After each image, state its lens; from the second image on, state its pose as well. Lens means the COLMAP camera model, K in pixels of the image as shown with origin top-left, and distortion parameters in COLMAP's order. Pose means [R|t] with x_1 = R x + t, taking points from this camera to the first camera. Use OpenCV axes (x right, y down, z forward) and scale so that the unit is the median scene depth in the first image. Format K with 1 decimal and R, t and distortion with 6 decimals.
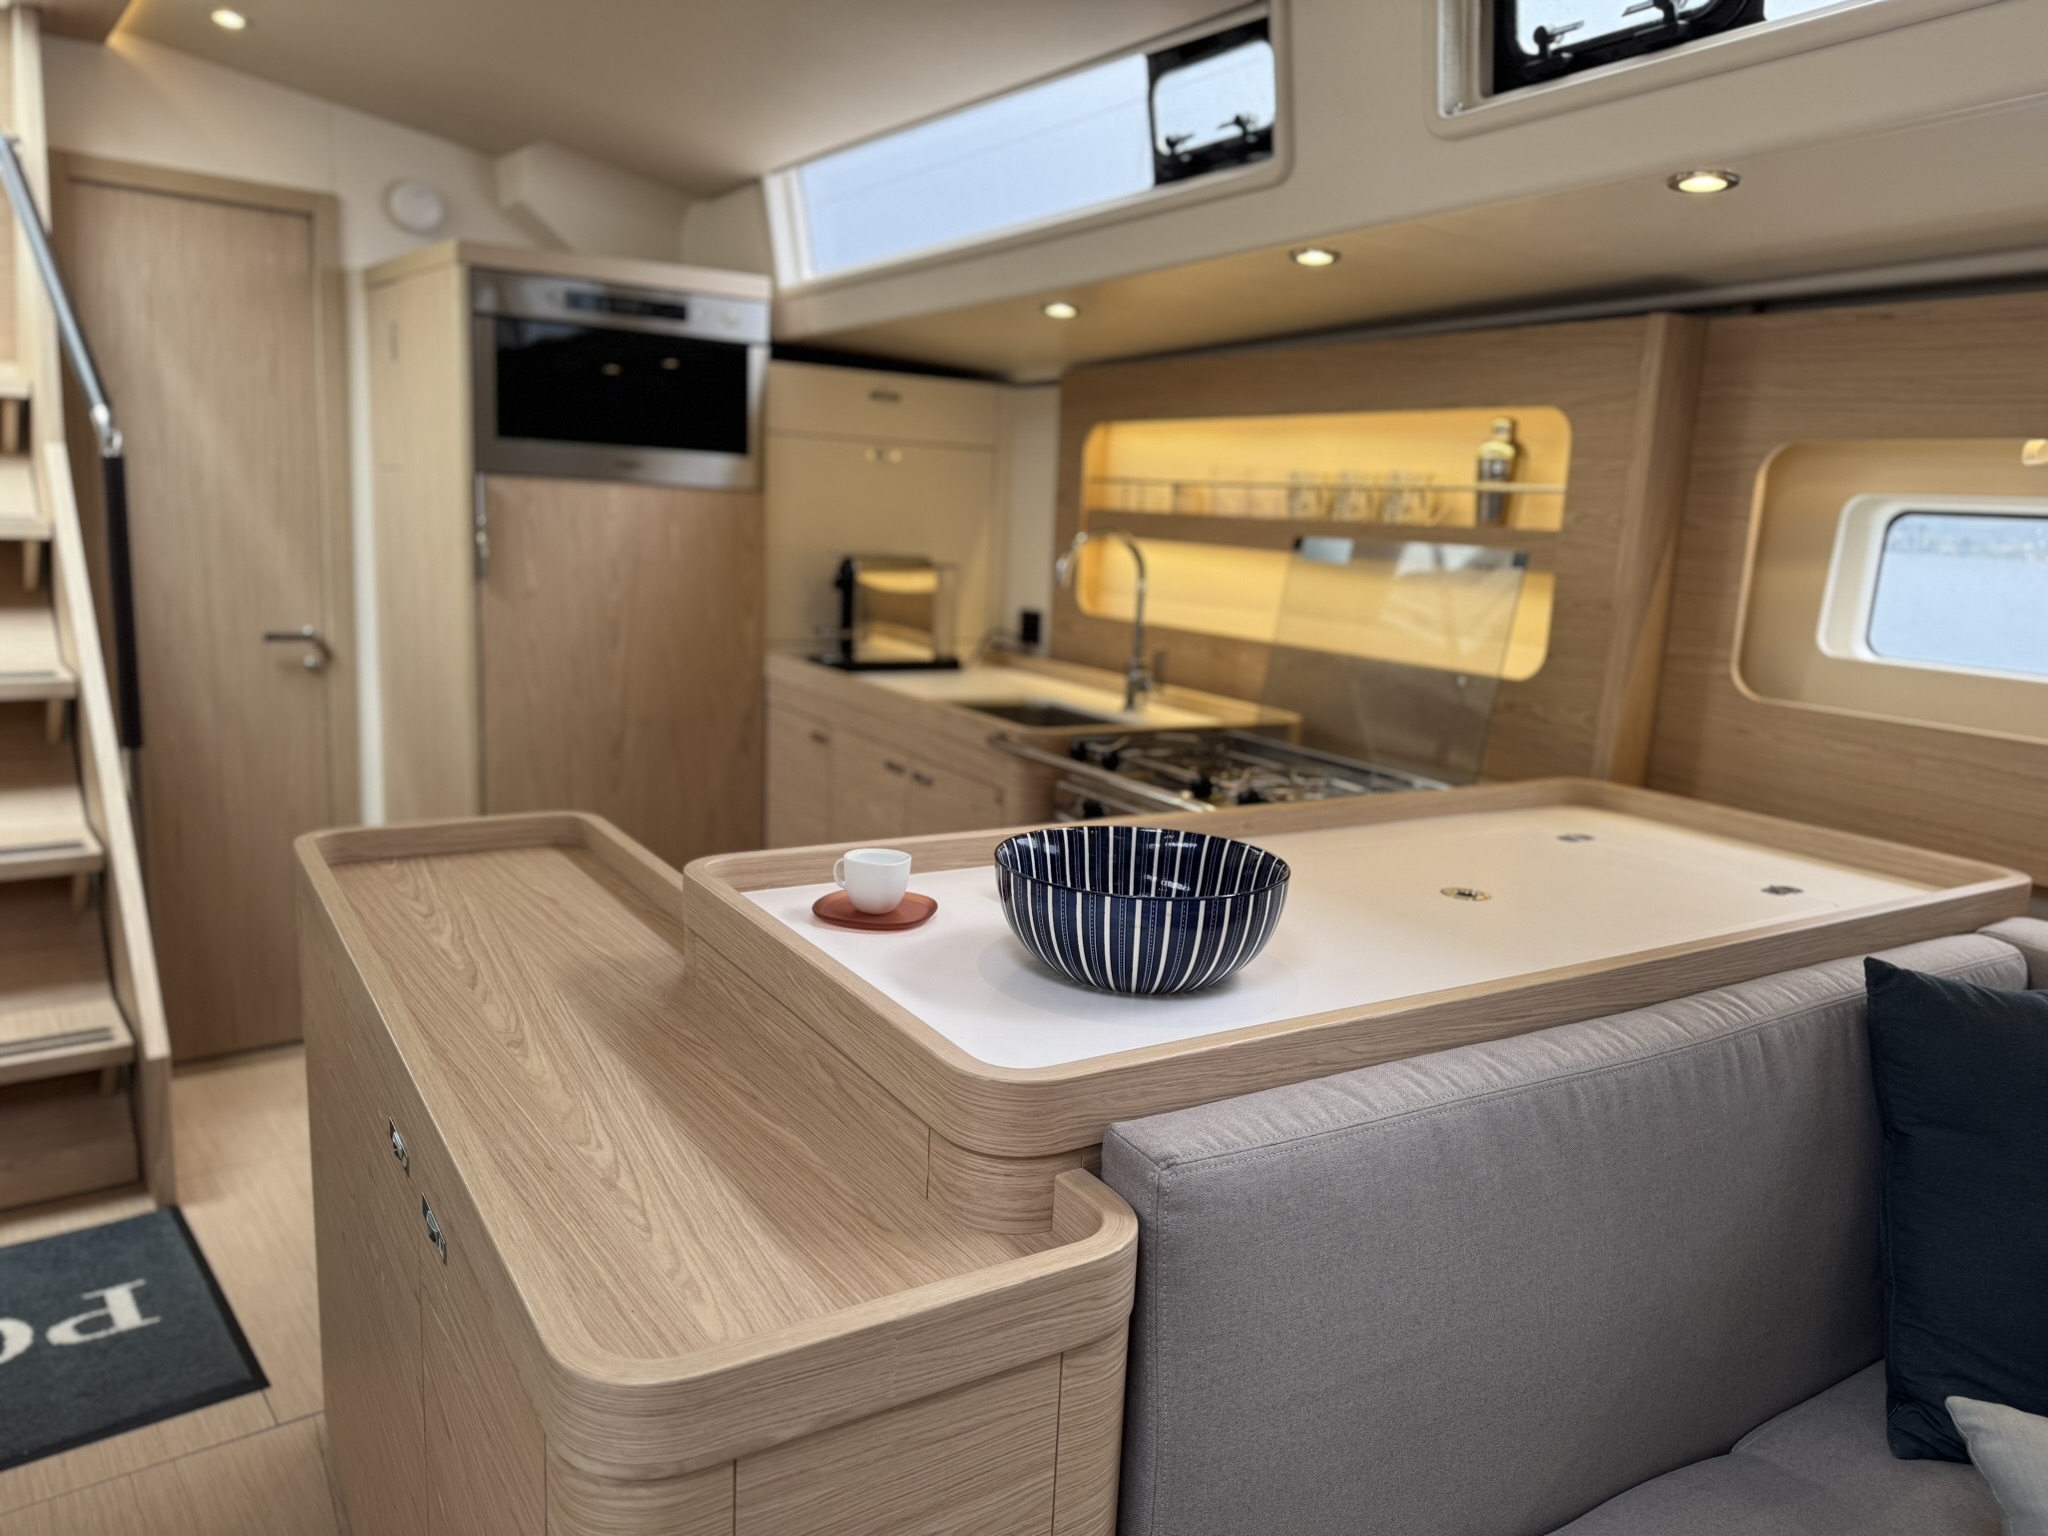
lens RADIAL K [[1441.2, 0, 1032.2], [0, 1441.2, 772.1], [0, 0, 1]] dist [0.056883, -0.070471]
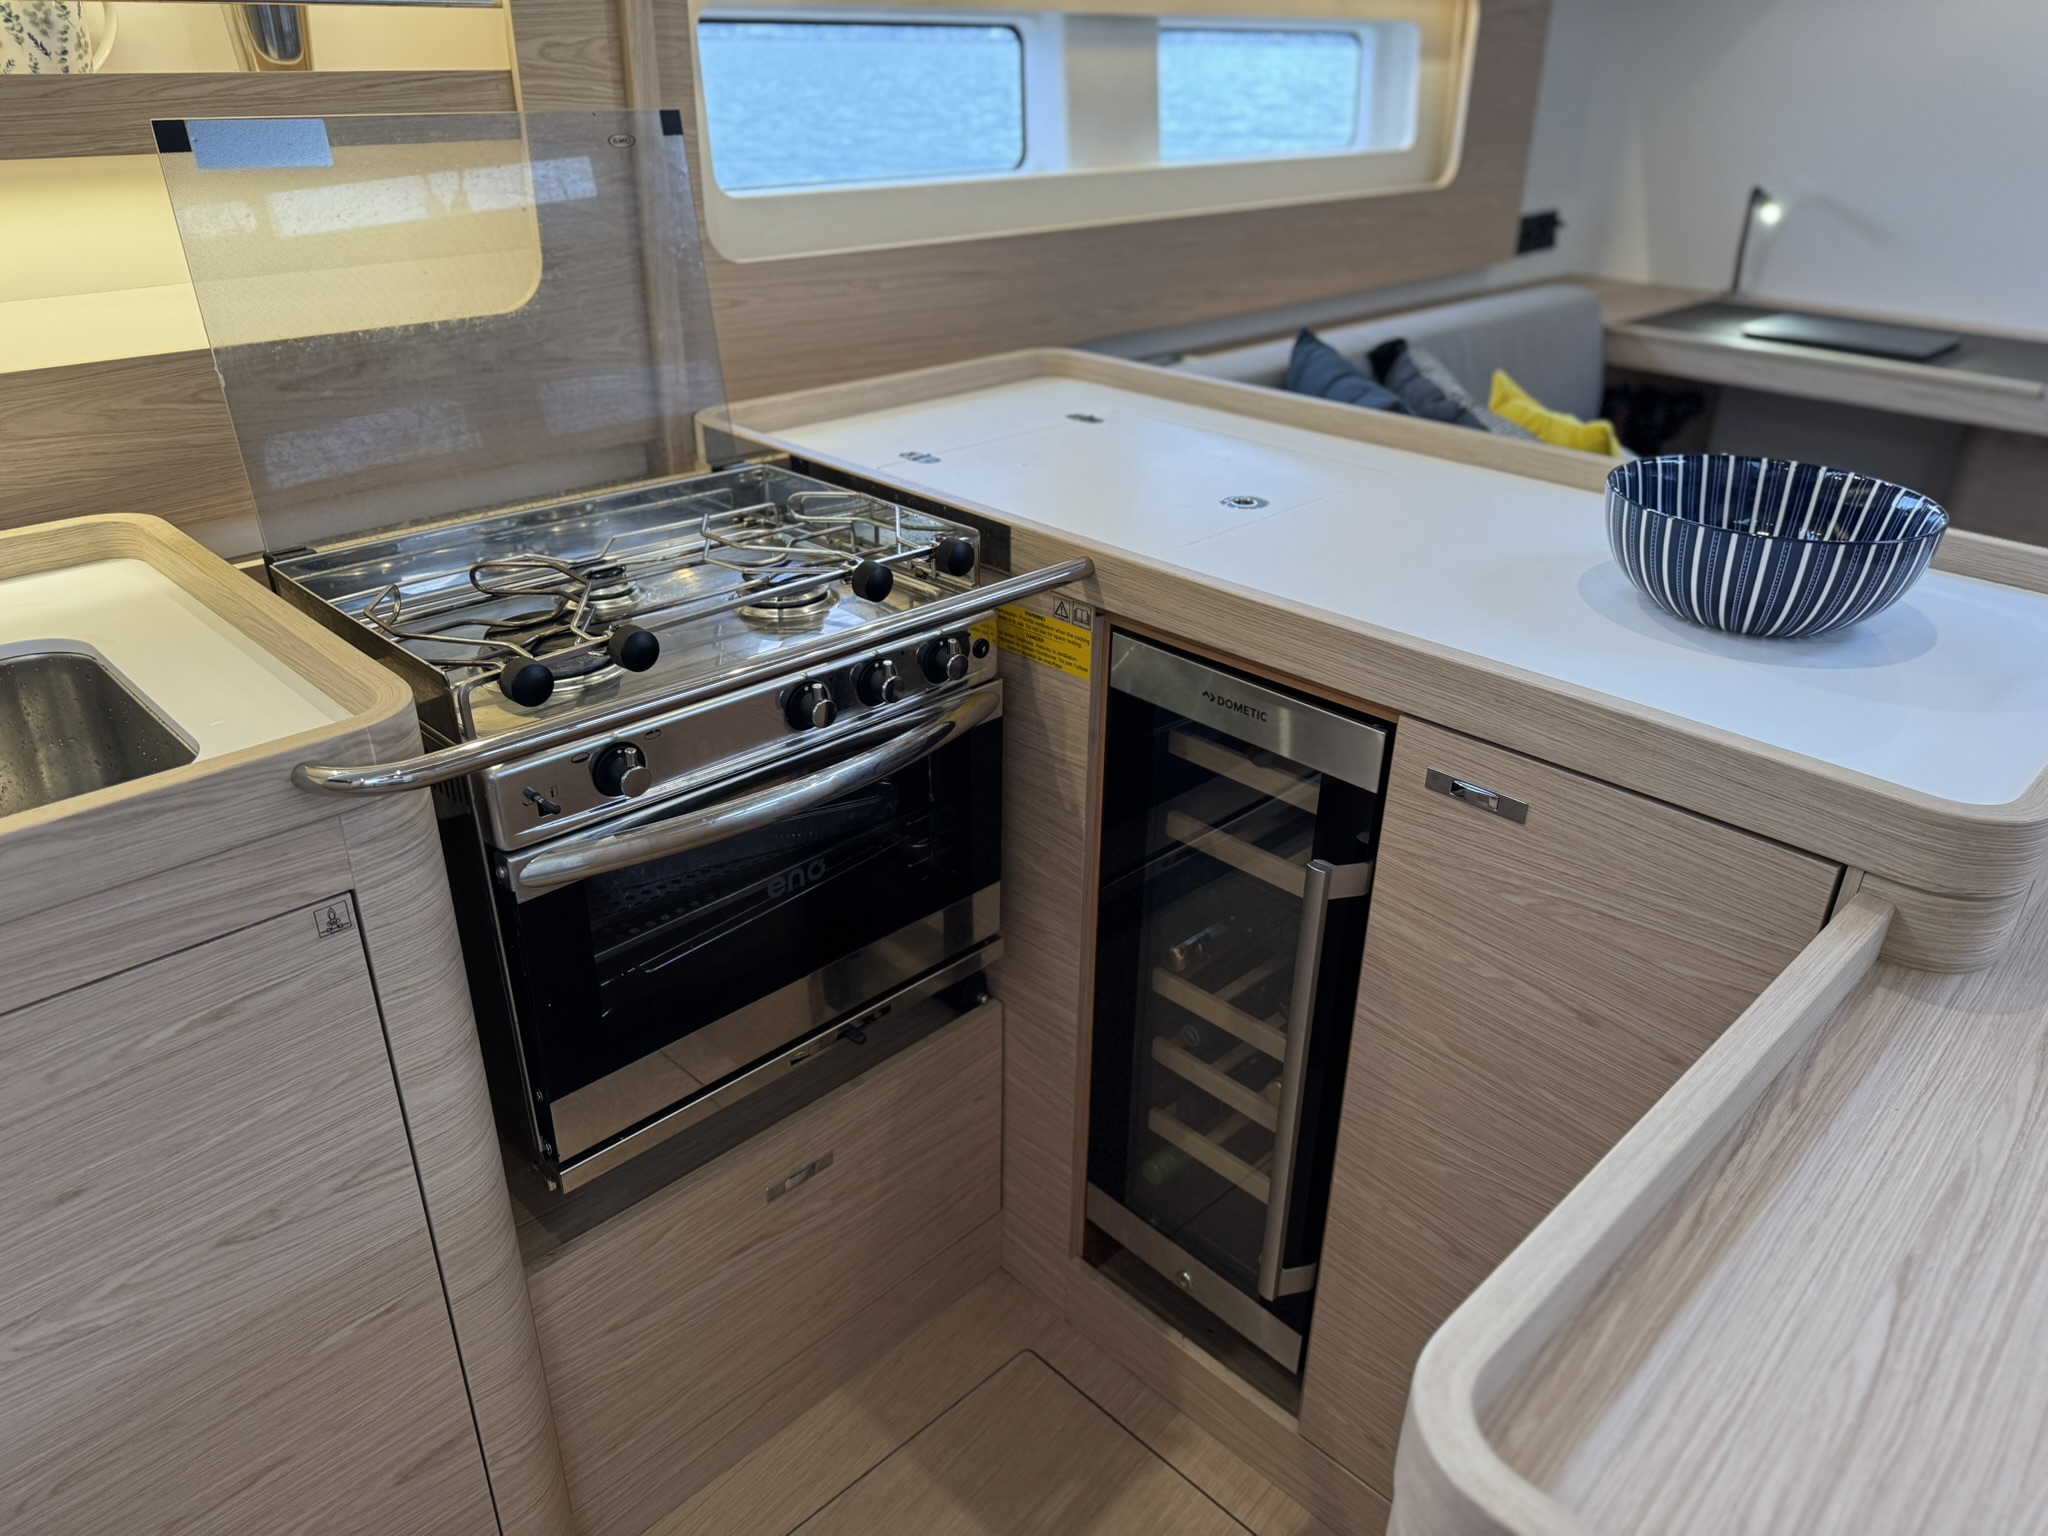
lens RADIAL K [[1441.2, 0, 1049.5], [0, 1441.2, 781.0], [0, 0, 1]] dist [0.056883, -0.070471]
pose [[-0.218127, -0.493426, 0.841992, -0.361310], [0.155048, 0.834288, 0.529078, -0.184208], [-0.963525, 0.245956, -0.105476, 0.806133]]
